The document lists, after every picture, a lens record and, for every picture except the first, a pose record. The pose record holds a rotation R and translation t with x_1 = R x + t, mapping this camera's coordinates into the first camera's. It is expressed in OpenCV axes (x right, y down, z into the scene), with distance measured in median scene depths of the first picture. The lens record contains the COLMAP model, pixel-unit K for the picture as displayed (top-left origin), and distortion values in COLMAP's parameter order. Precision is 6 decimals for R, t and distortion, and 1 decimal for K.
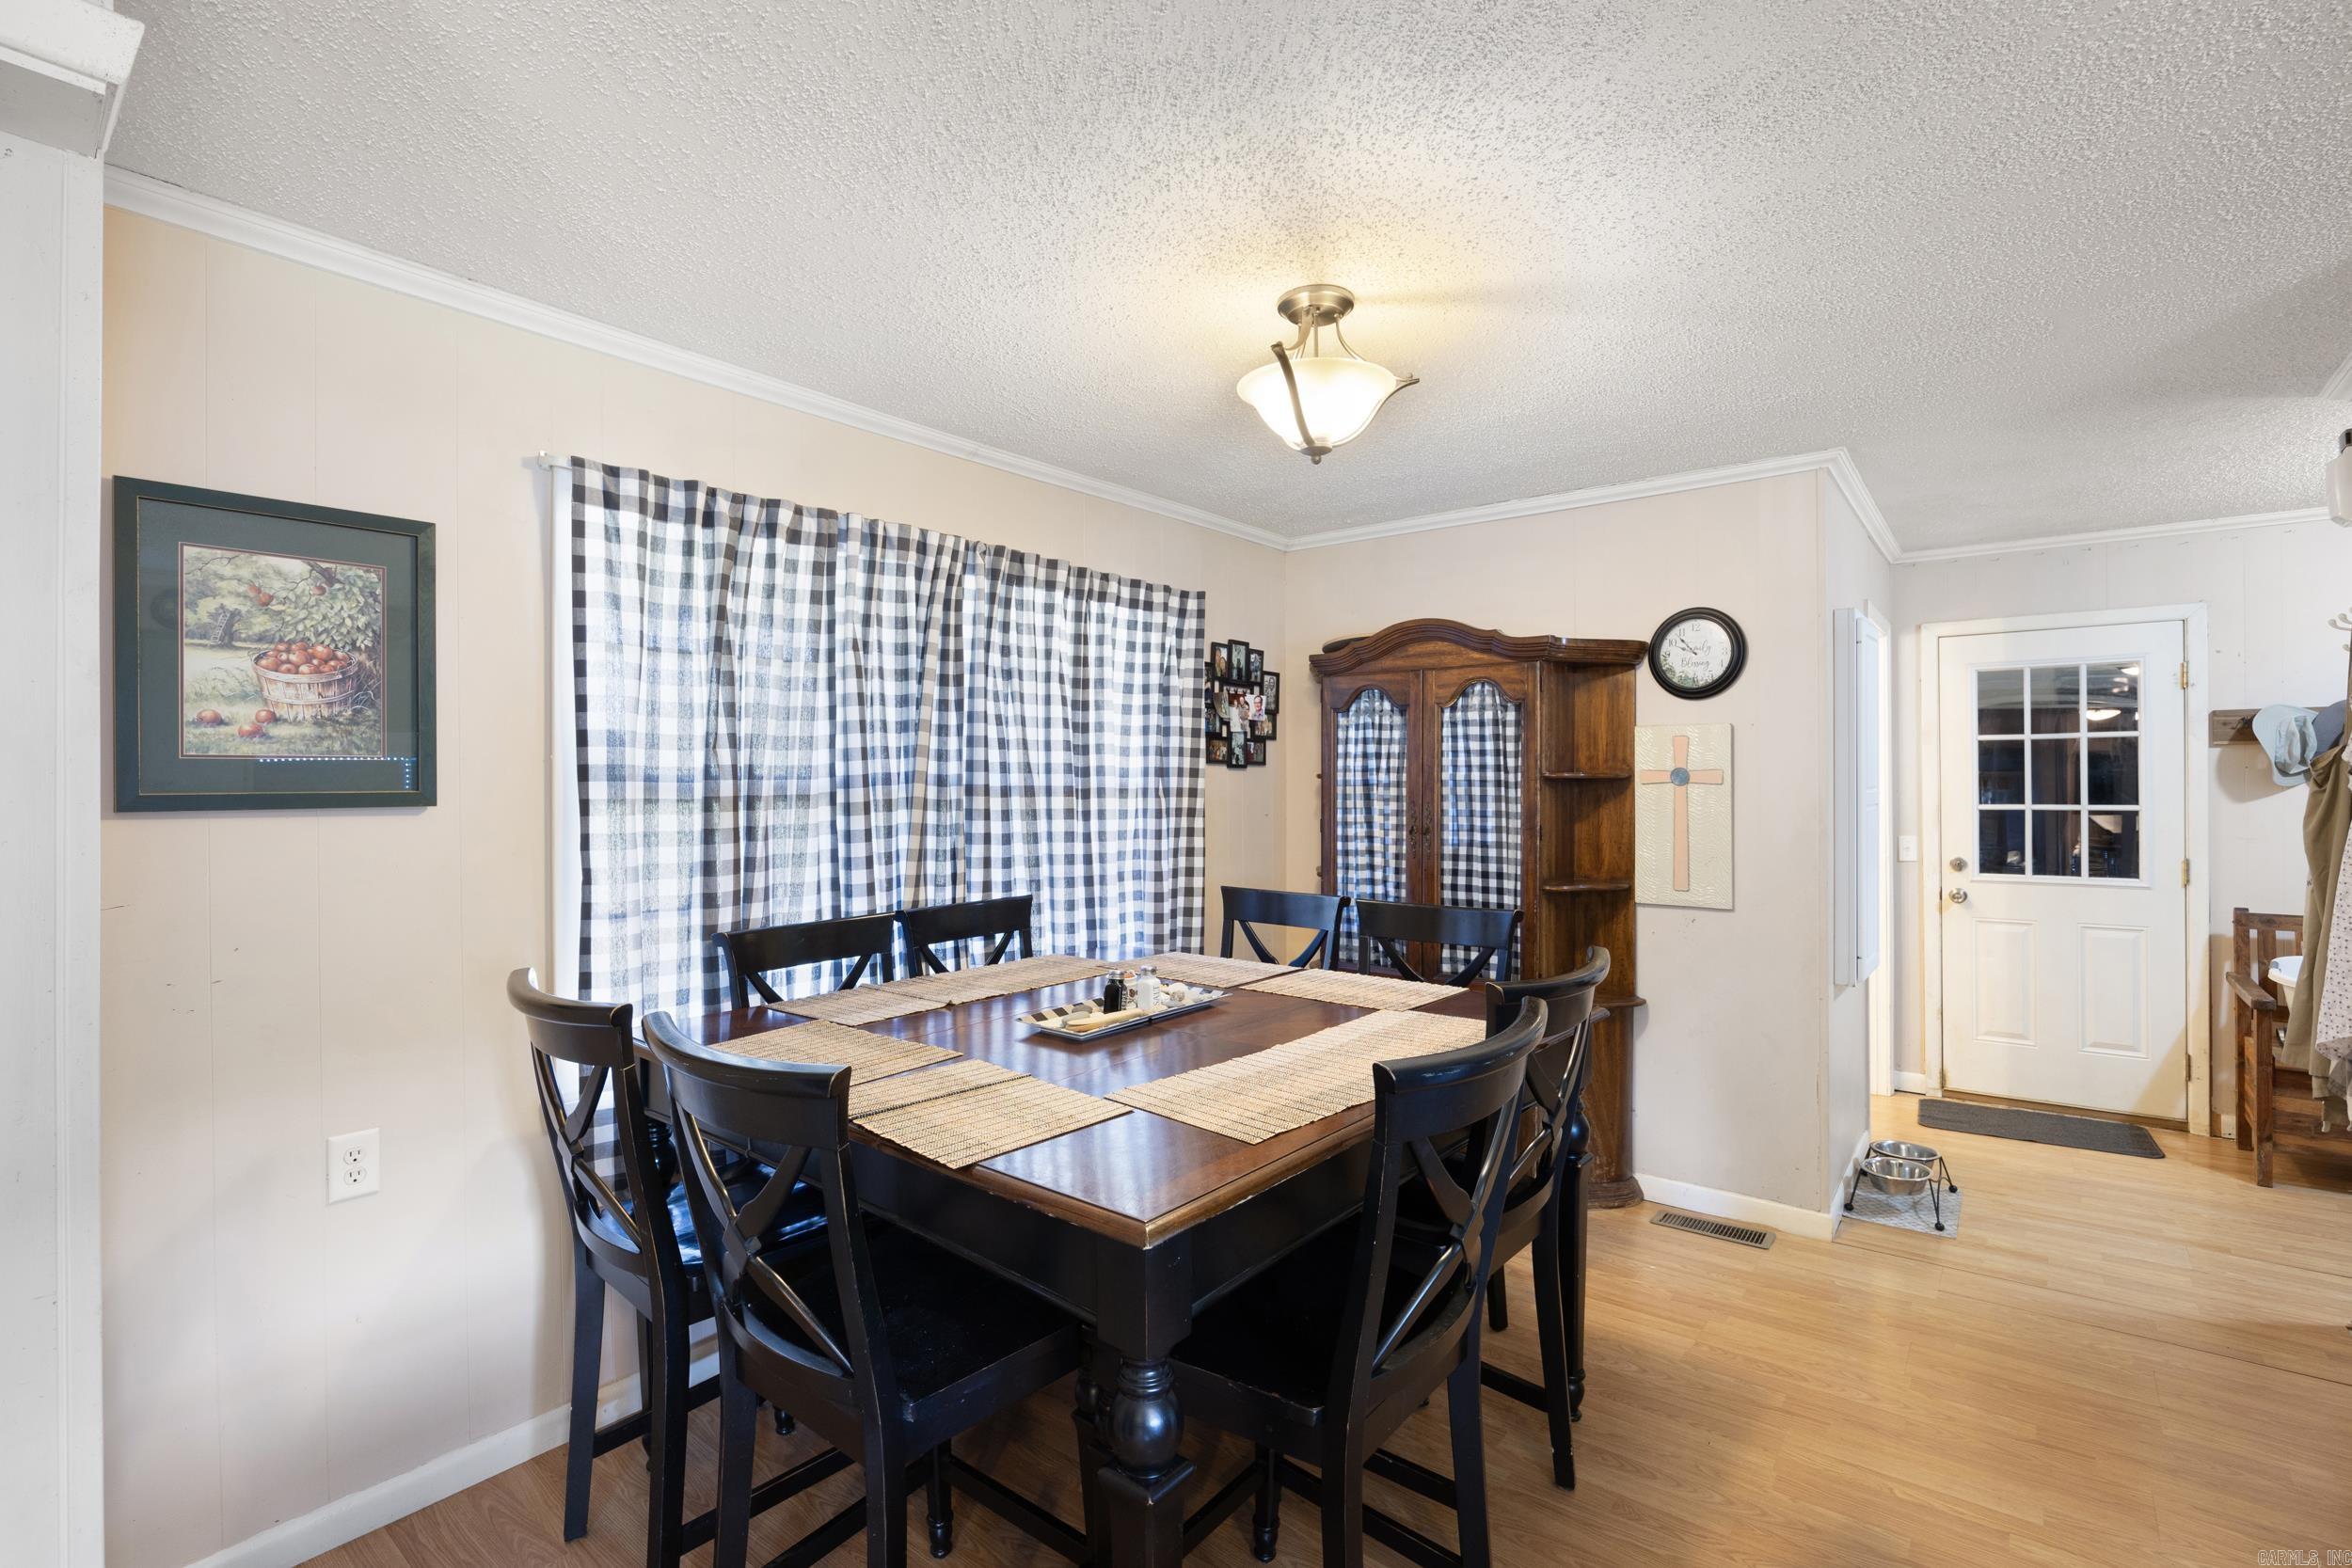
lens RADIAL K [[1051.9, 0, 1189.3], [0, 1051.9, 780.5], [0, 0, 1]] dist [-0.007452, 0.001183]
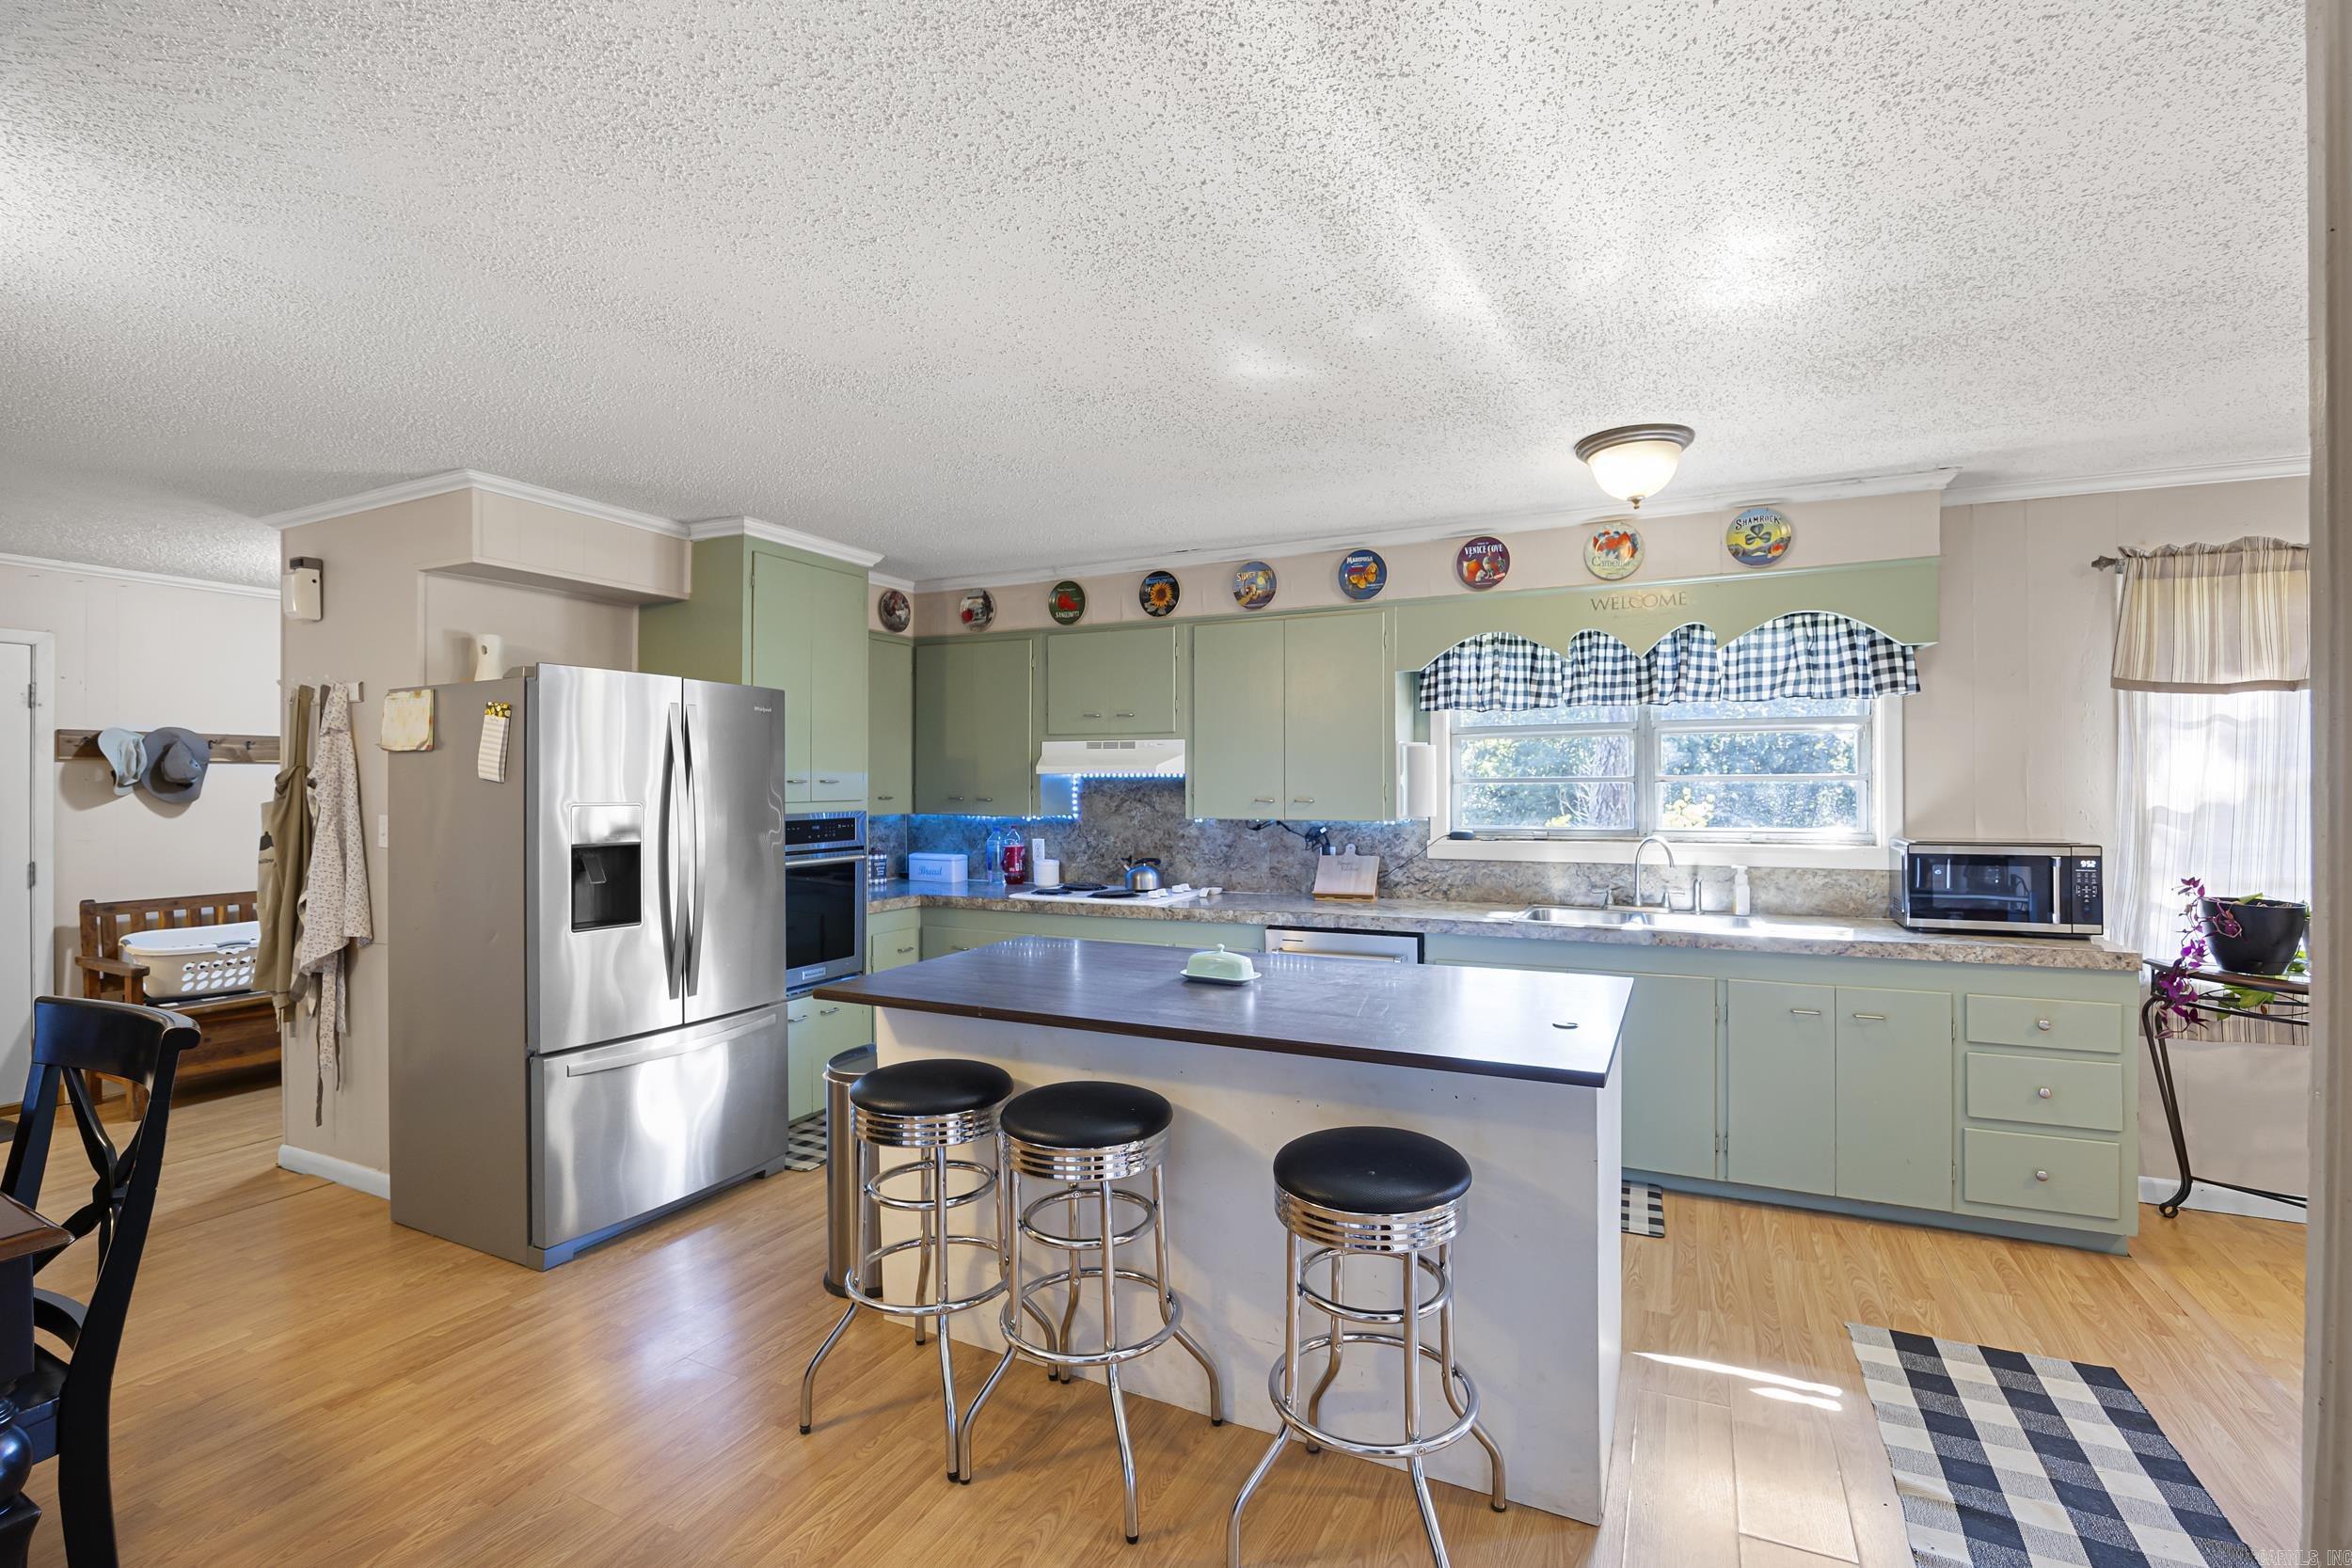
lens RADIAL K [[1033.6, 0, 1213.5], [0, 1033.6, 779.0], [0, 0, 1]] dist [-0.023101, 0.000519]
pose [[-0.228726, 0.009938, 0.973440, -0.438002], [0.003637, 0.999950, -0.009354, 0.002081], [-0.973484, 0.001400, -0.228751, 0.034062]]
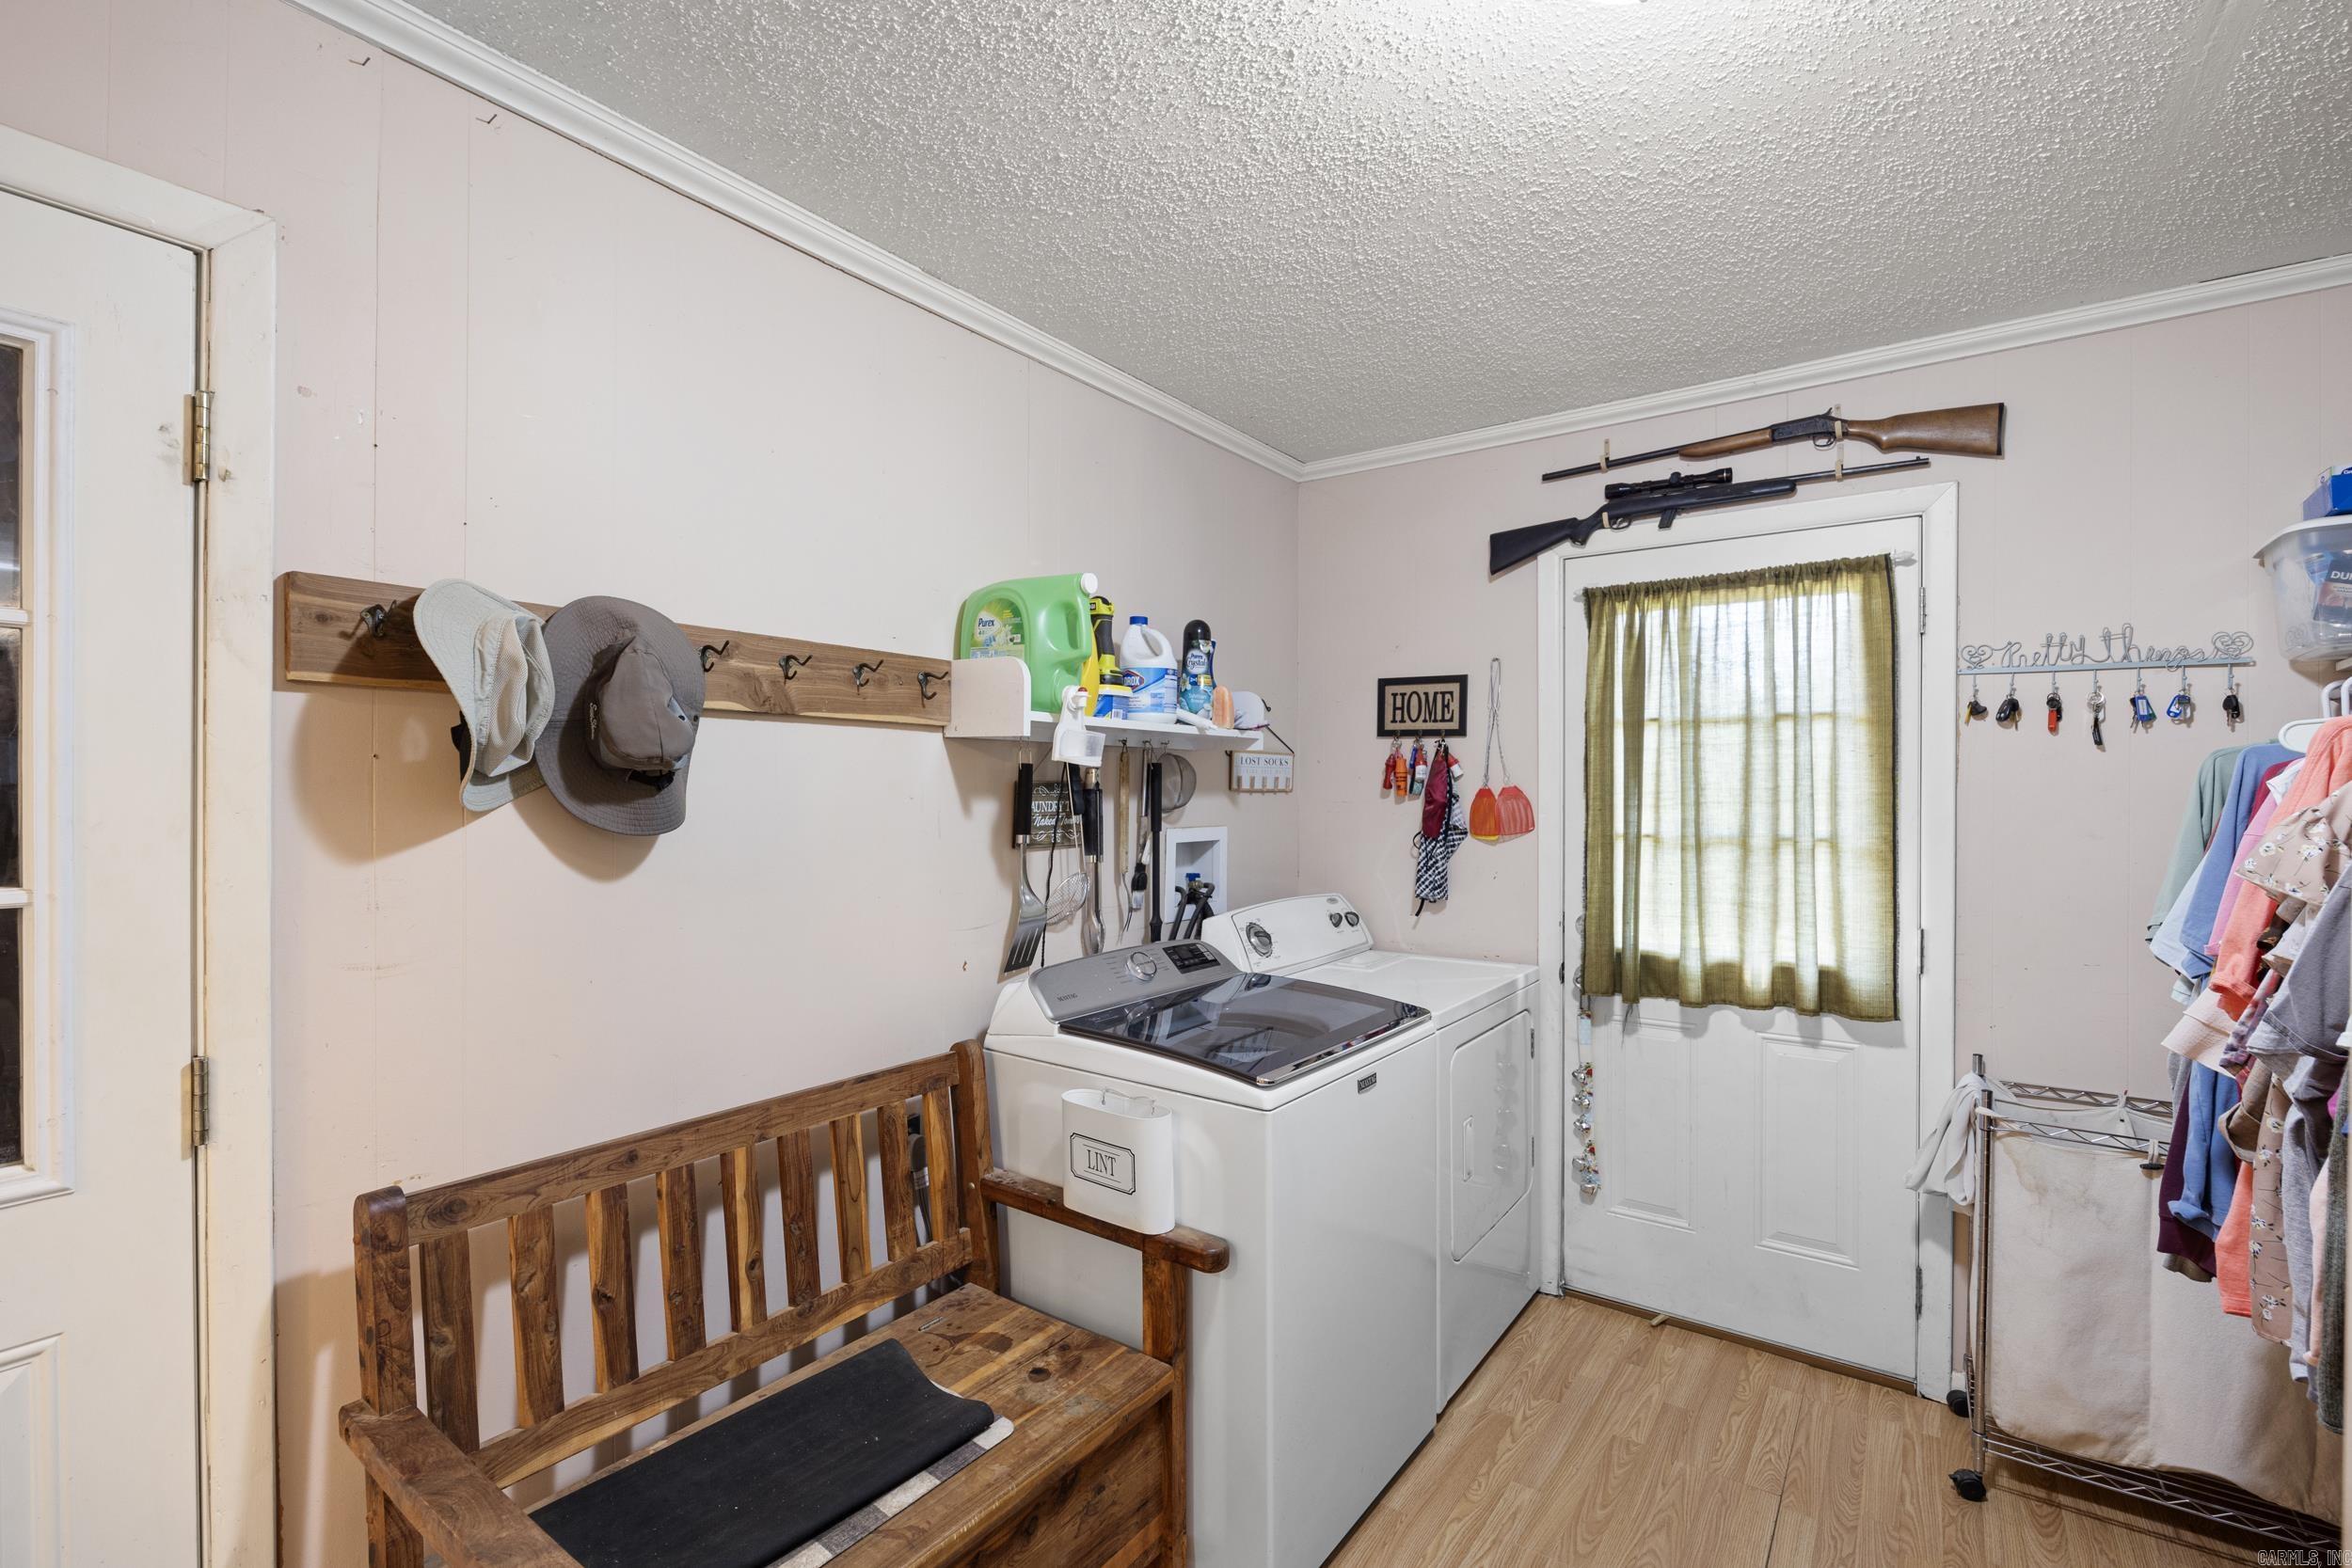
lens RADIAL K [[1051.9, 0, 1172.8], [0, 1051.9, 794.0], [0, 0, 1]] dist [-0.007452, 0.001183]
pose [[-0.042568, 0.006559, 0.999072, 0.781987], [-0.003342, 0.999972, -0.006708, 0.001077], [-0.999088, -0.003625, -0.042544, 0.893664]]
